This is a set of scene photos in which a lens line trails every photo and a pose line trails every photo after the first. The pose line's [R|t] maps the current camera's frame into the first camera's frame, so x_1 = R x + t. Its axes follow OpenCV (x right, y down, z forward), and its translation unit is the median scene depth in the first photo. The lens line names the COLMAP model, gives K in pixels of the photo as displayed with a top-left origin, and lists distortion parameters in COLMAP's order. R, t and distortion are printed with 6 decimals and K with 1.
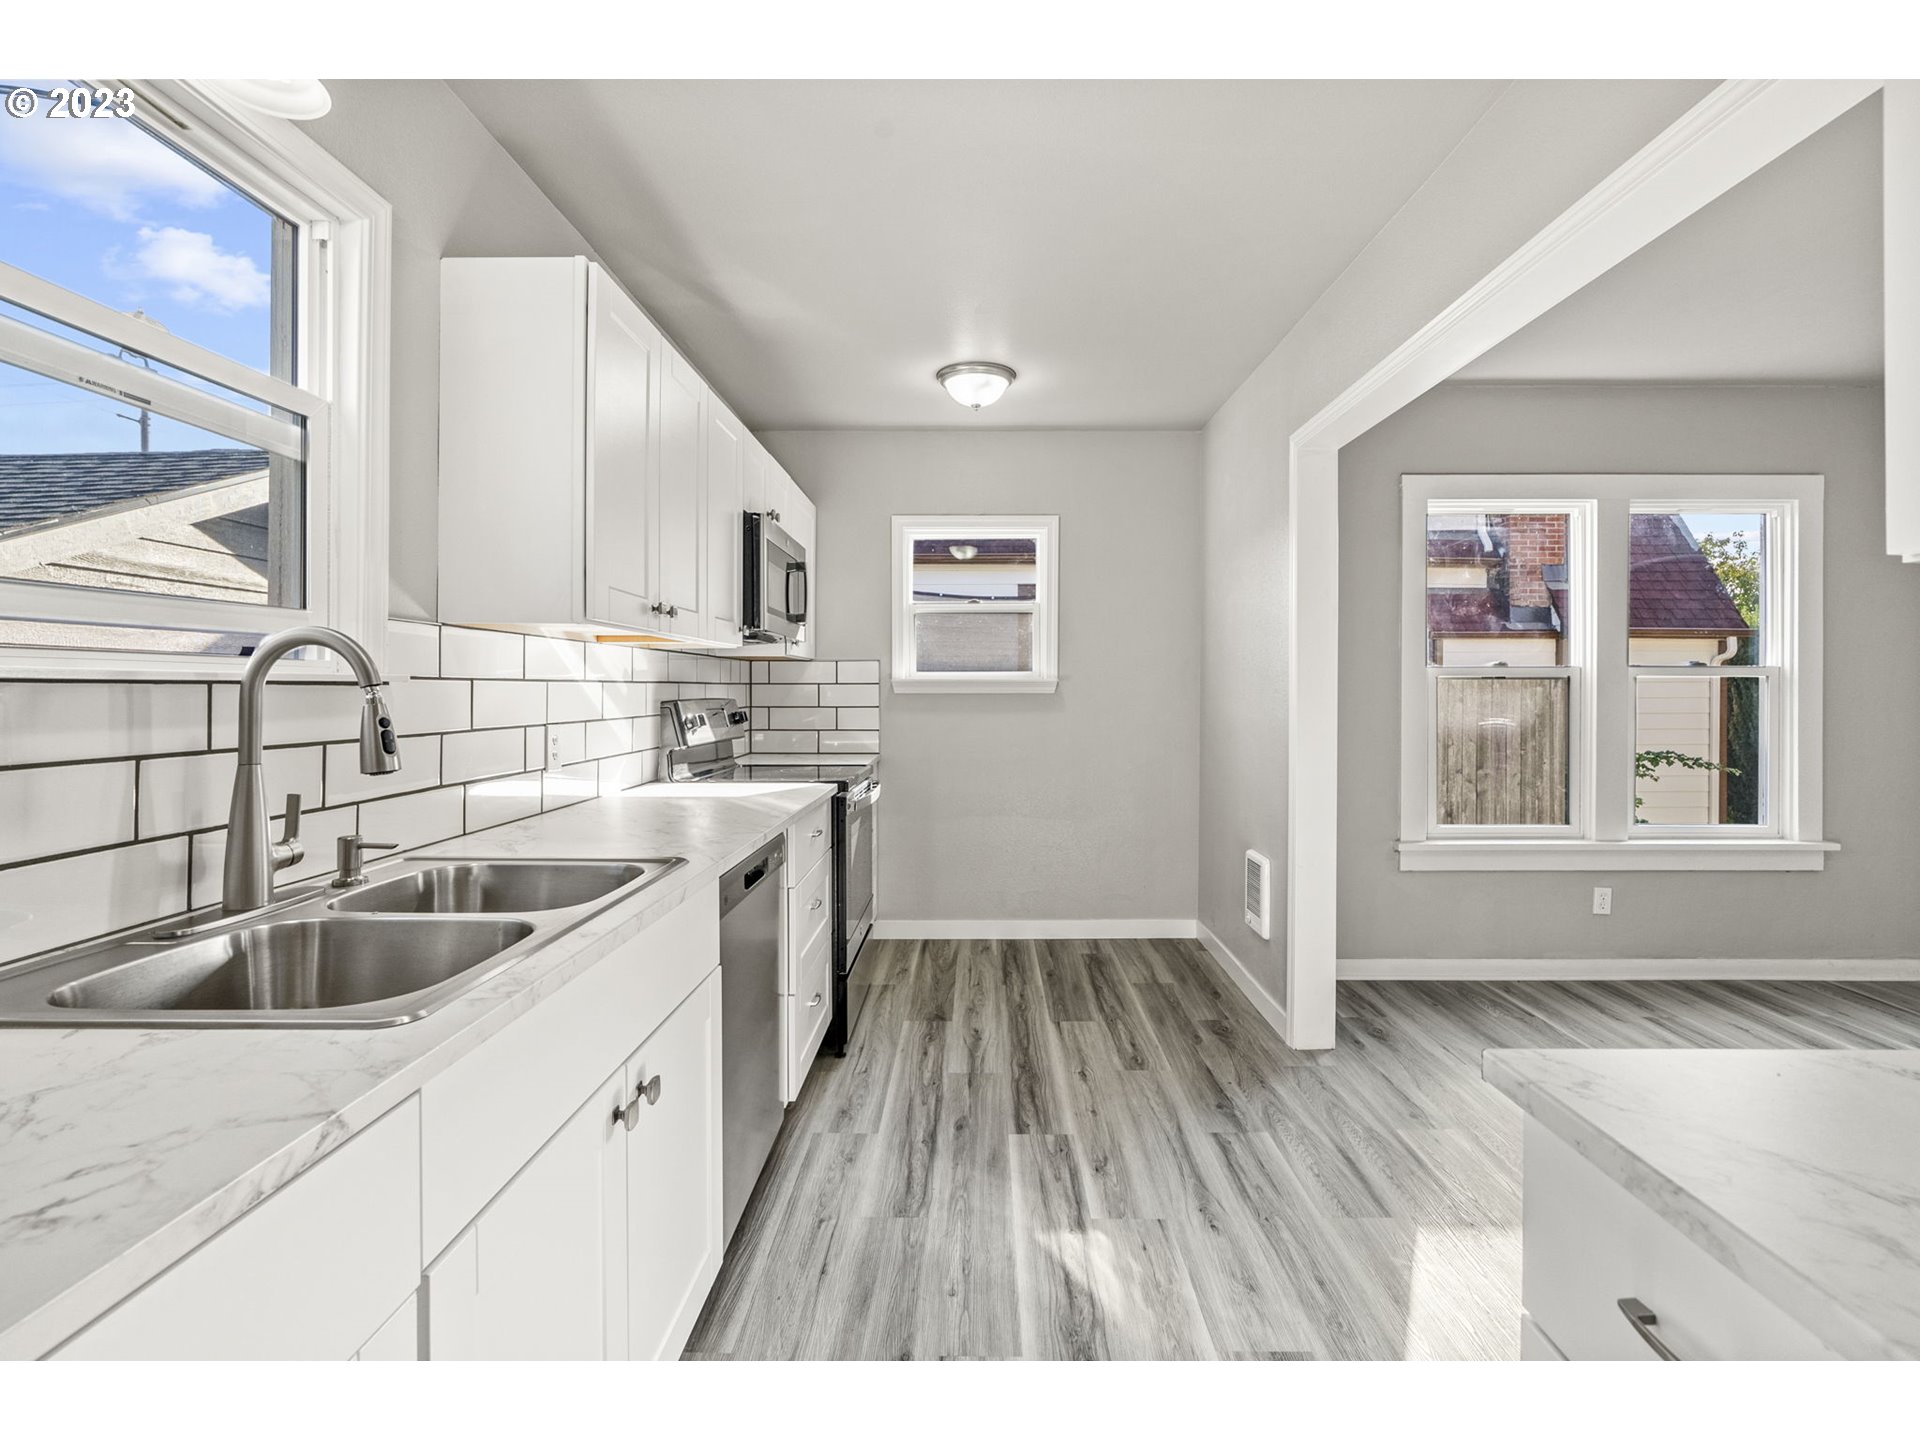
lens RADIAL K [[877.4, 0, 969.2], [0, 877.4, 685.4], [0, 0, 1]] dist [0.001133, -0.000077]
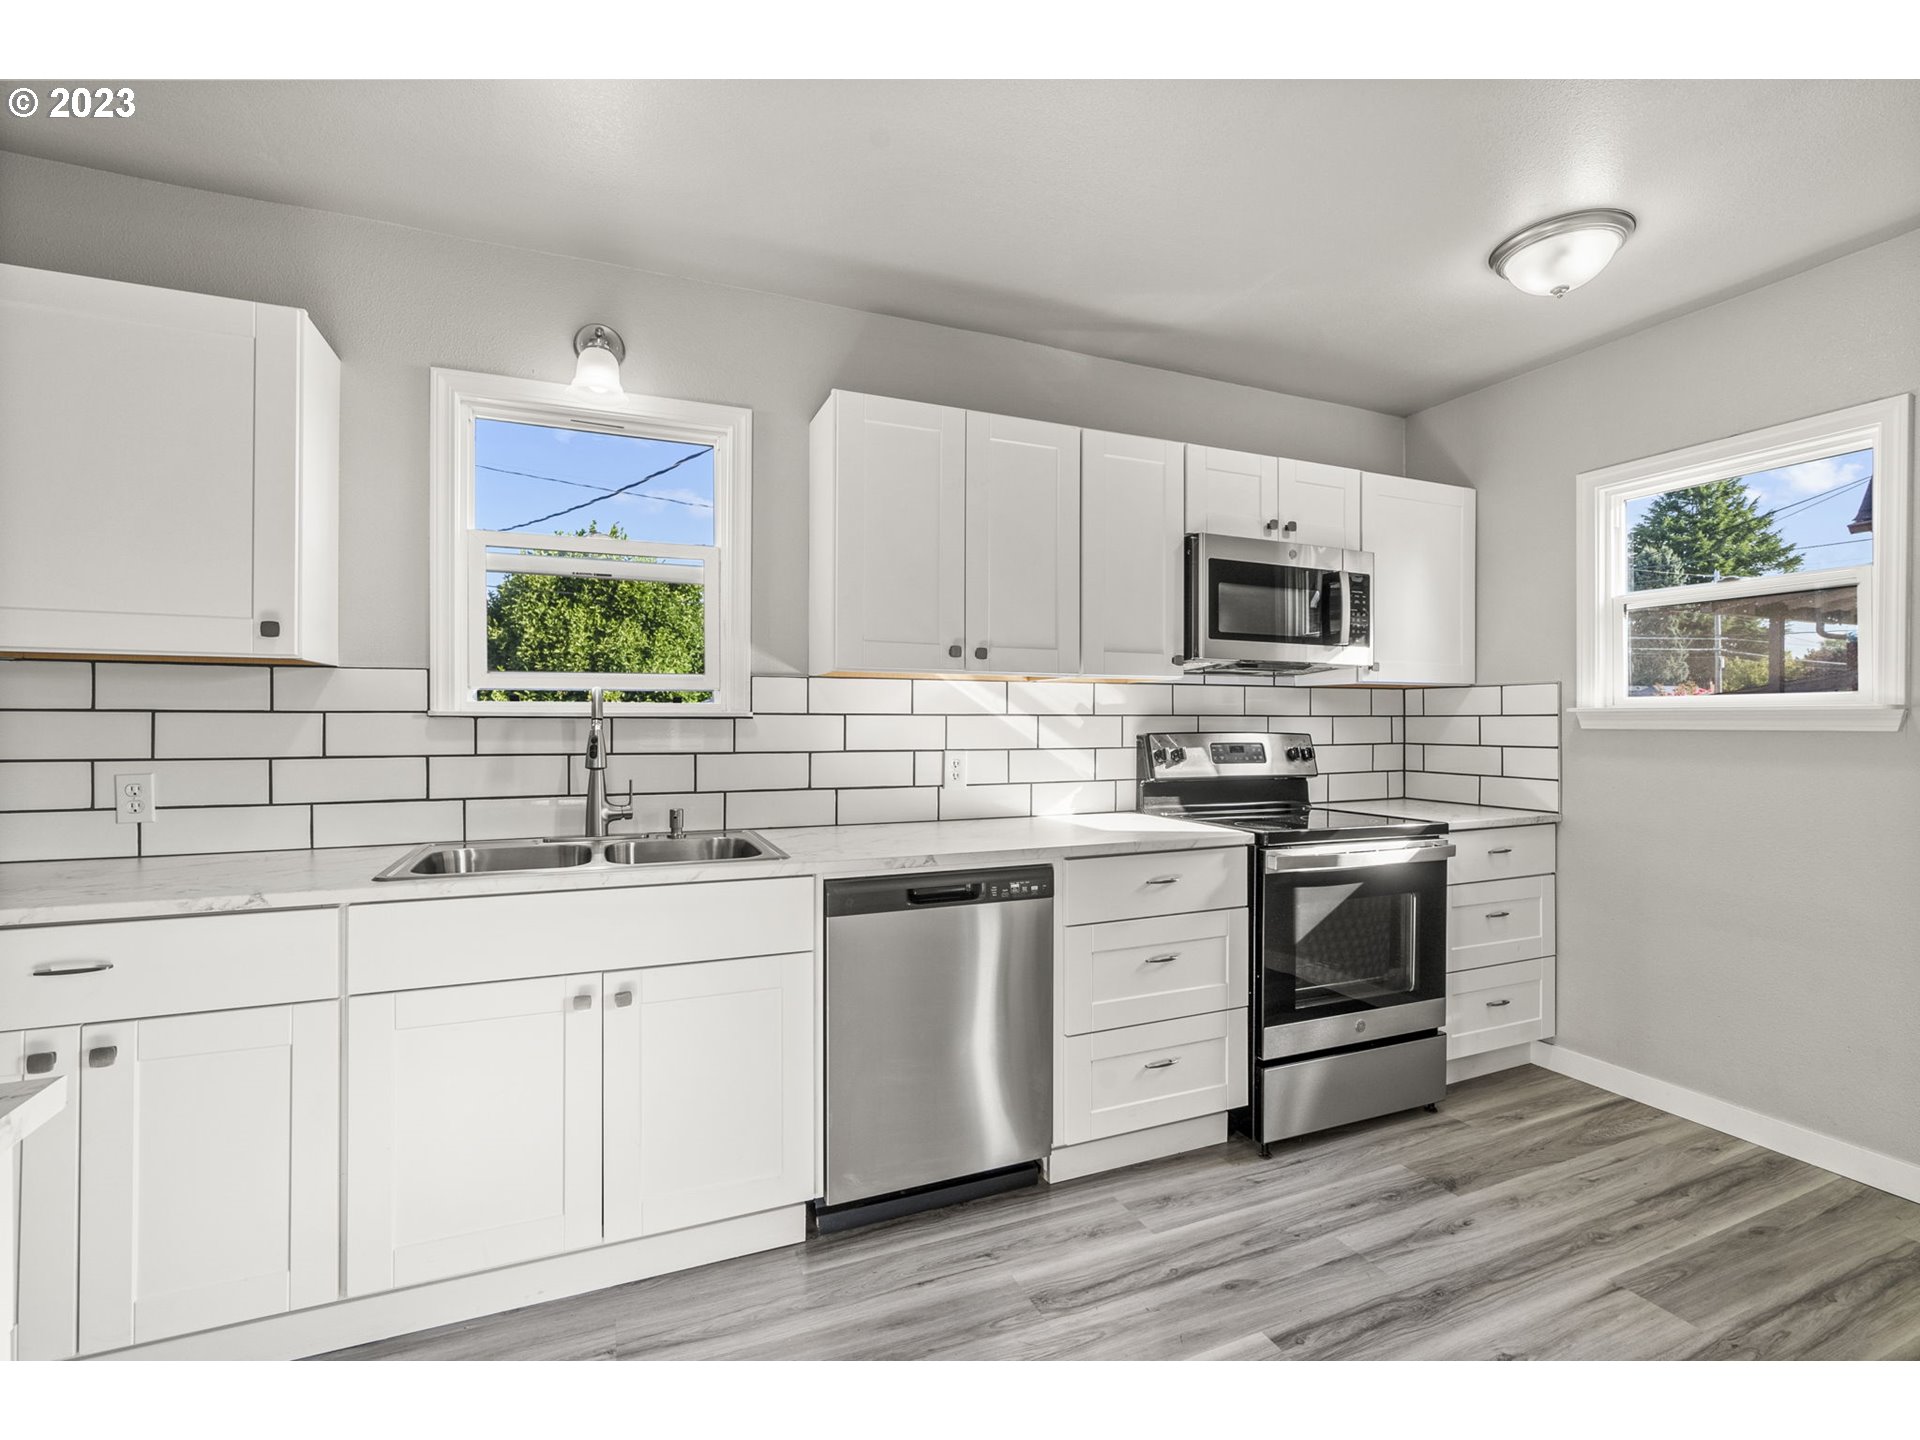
lens RADIAL K [[879.3, 0, 996.7], [0, 879.3, 718.7], [0, 0, 1]] dist [0.000423, 0.000393]
pose [[0.412231, -0.001616, -0.911078, 0.535103], [0.002302, 0.999997, -0.000732, 0.000523], [0.911077, -0.001796, 0.412233, 0.427501]]
